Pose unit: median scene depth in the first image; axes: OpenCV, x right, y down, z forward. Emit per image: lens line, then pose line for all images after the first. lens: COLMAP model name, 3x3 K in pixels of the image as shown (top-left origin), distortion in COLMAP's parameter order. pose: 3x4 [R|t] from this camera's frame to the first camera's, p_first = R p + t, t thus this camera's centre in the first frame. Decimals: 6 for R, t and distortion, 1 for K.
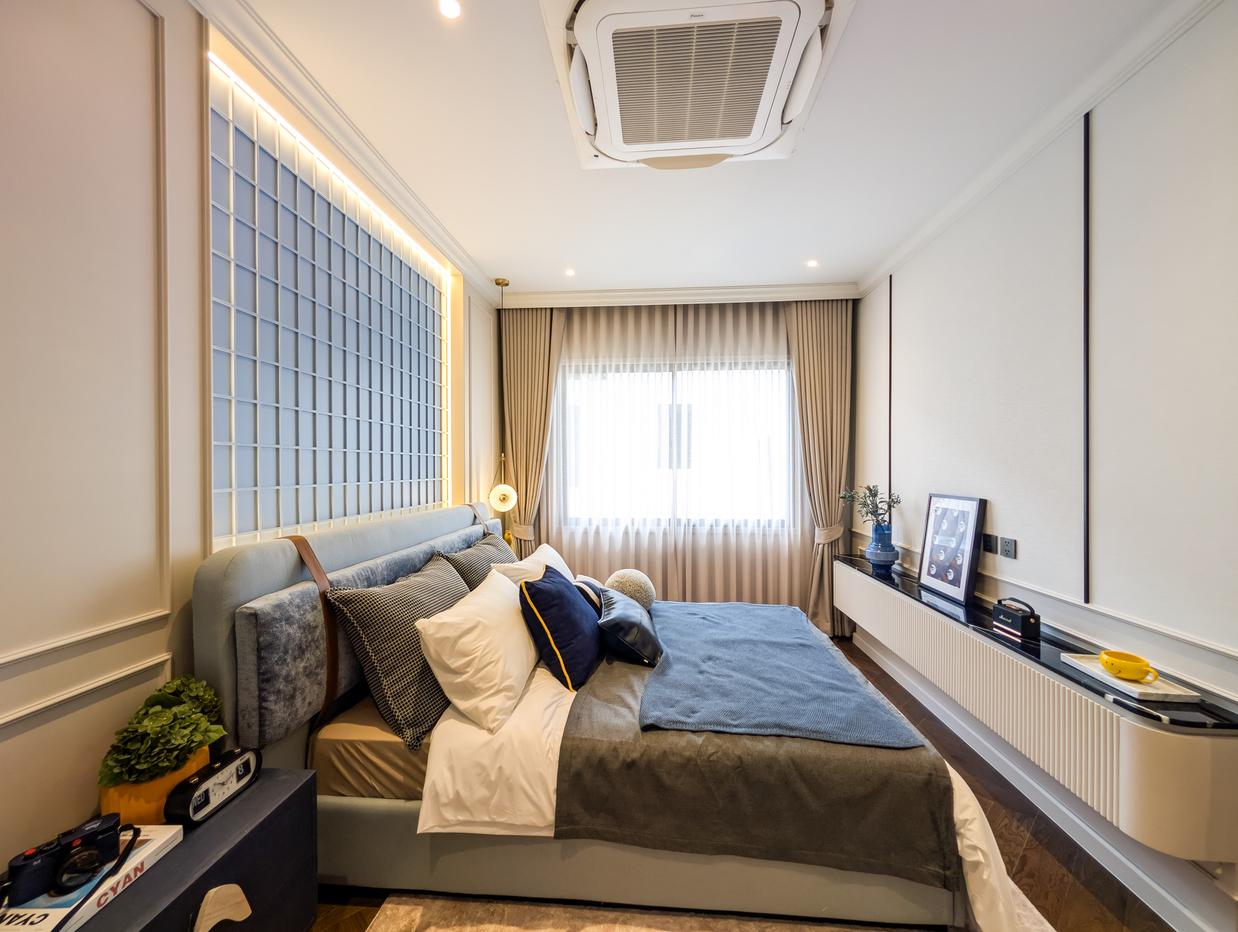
lens RADIAL K [[477.7, 0, 620.5], [0, 477.7, 469.3], [0, 0, 1]] dist [-0.000484, 0.000028]
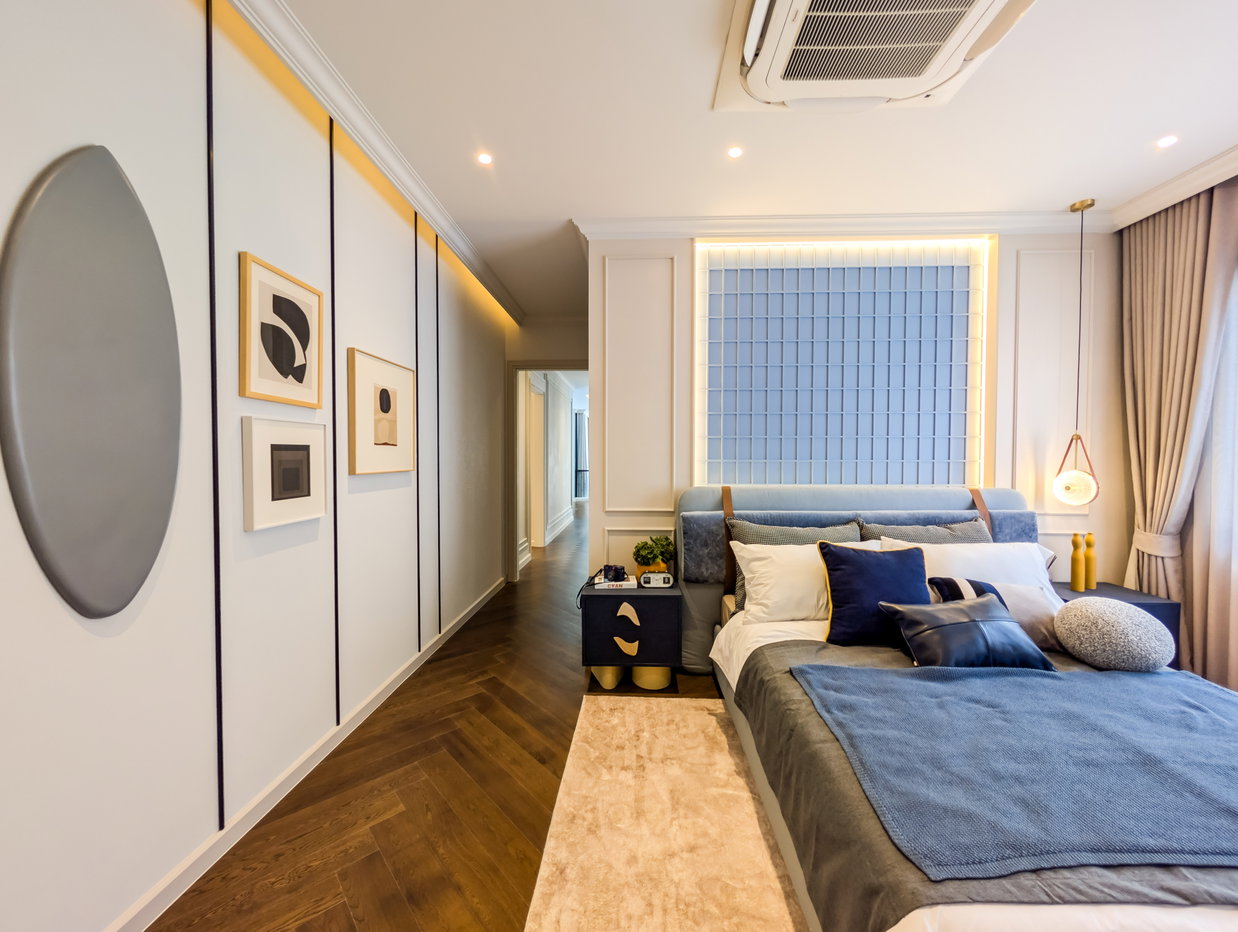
lens RADIAL K [[475.7, 0, 617.0], [0, 475.7, 469.0], [0, 0, 1]] dist [0.001225, 0.000151]
pose [[0.033282, 0.025683, -0.999116, 0.904950], [-0.003695, 0.999666, 0.025574, 0.023629], [0.999439, 0.002841, 0.033365, 0.422859]]
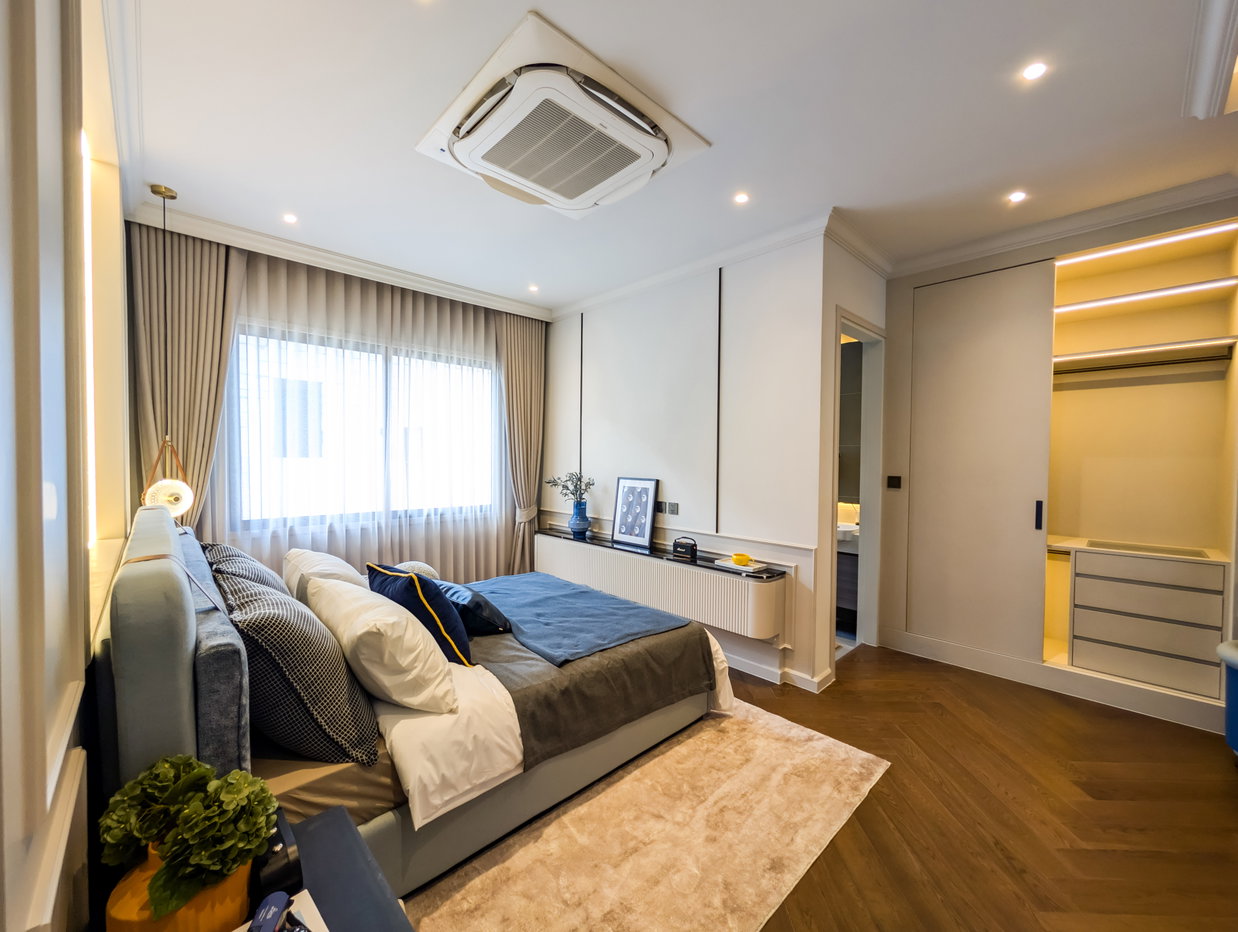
lens RADIAL K [[489.7, 0, 622.1], [0, 489.7, 469.9], [0, 0, 1]] dist [-0.000870, 0.000043]
pose [[0.660761, -0.011947, 0.750501, -0.628102], [-0.005476, 0.999770, 0.020736, -0.002936], [-0.750576, -0.017811, 0.660544, 0.020114]]
